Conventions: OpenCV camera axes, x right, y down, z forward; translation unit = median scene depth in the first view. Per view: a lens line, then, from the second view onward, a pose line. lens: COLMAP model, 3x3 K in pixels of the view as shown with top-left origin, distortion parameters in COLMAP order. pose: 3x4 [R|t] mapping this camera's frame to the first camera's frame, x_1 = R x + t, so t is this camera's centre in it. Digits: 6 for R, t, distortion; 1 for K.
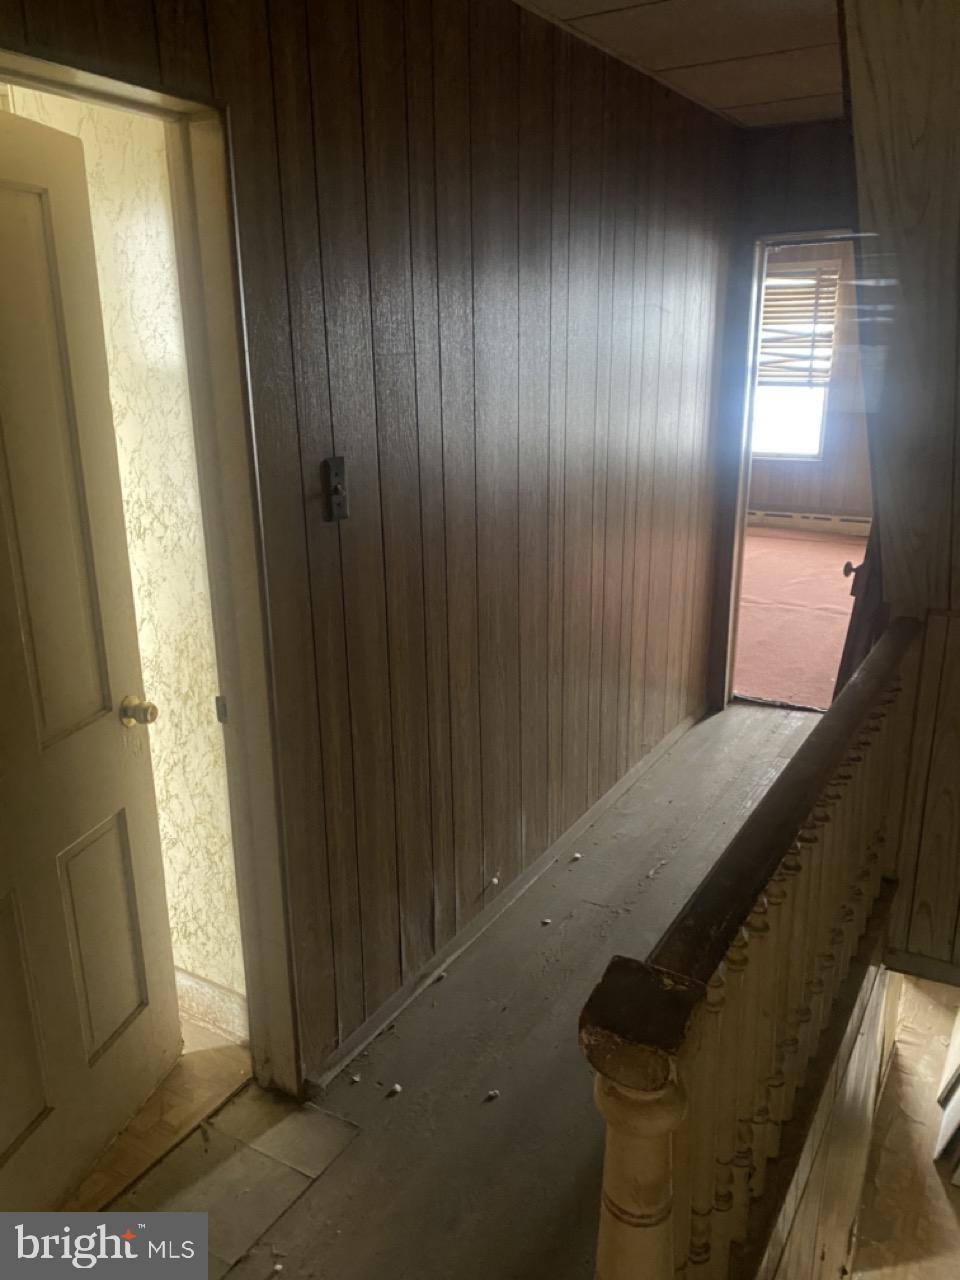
lens RADIAL K [[932.0, 0, 480.0], [0, 932.0, 640.0], [0, 0, 1]] dist [-0.027645, -0.004311]
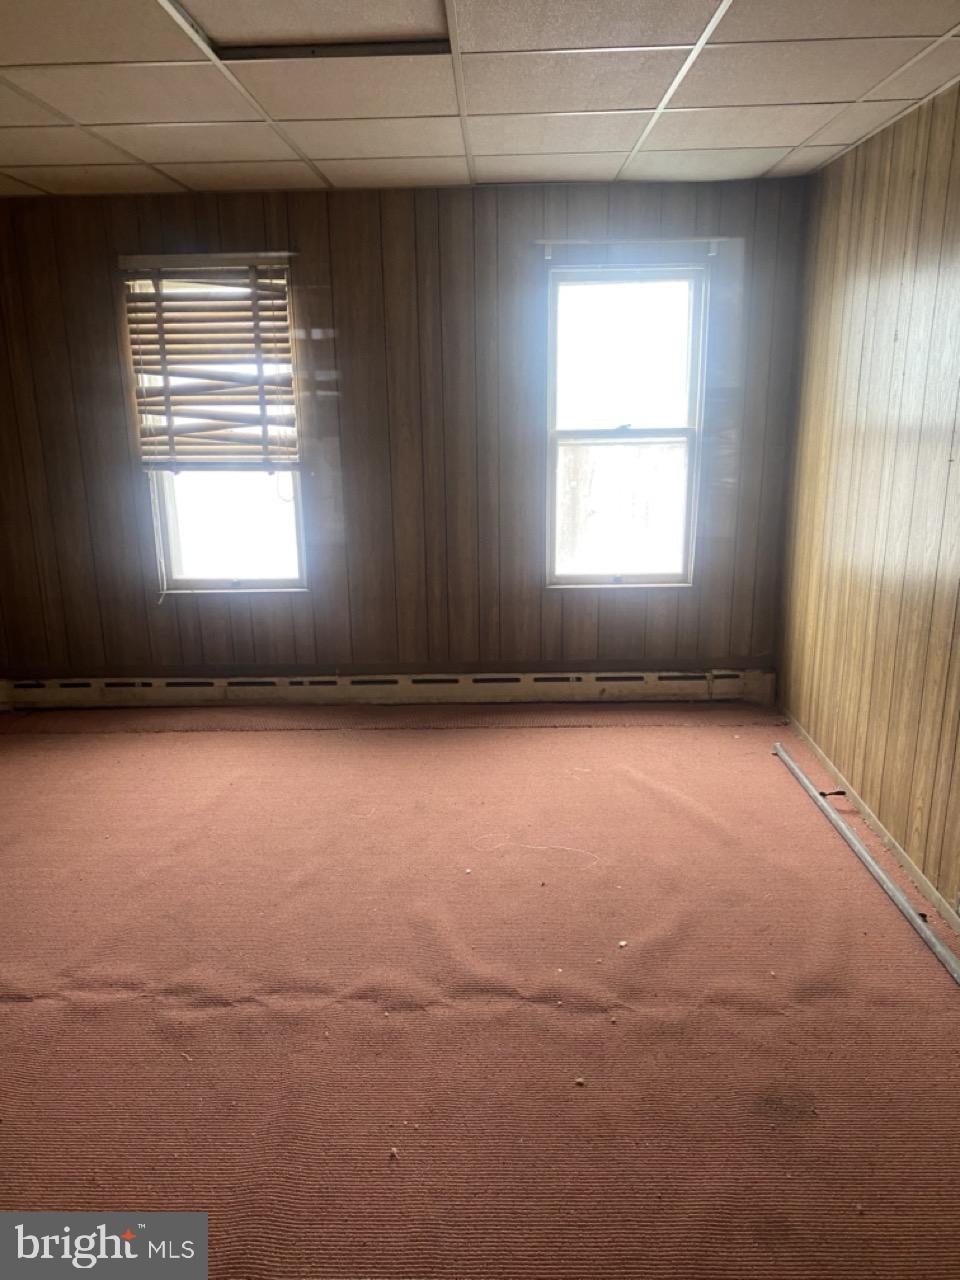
lens RADIAL K [[932.0, 0, 480.0], [0, 932.0, 640.0], [0, 0, 1]] dist [-0.027645, -0.004311]
pose [[0.859523, -0.145515, 0.489945, 0.171453], [0.158326, 0.987266, 0.015465, -0.158241], [-0.485956, 0.064278, 0.871616, 0.440460]]
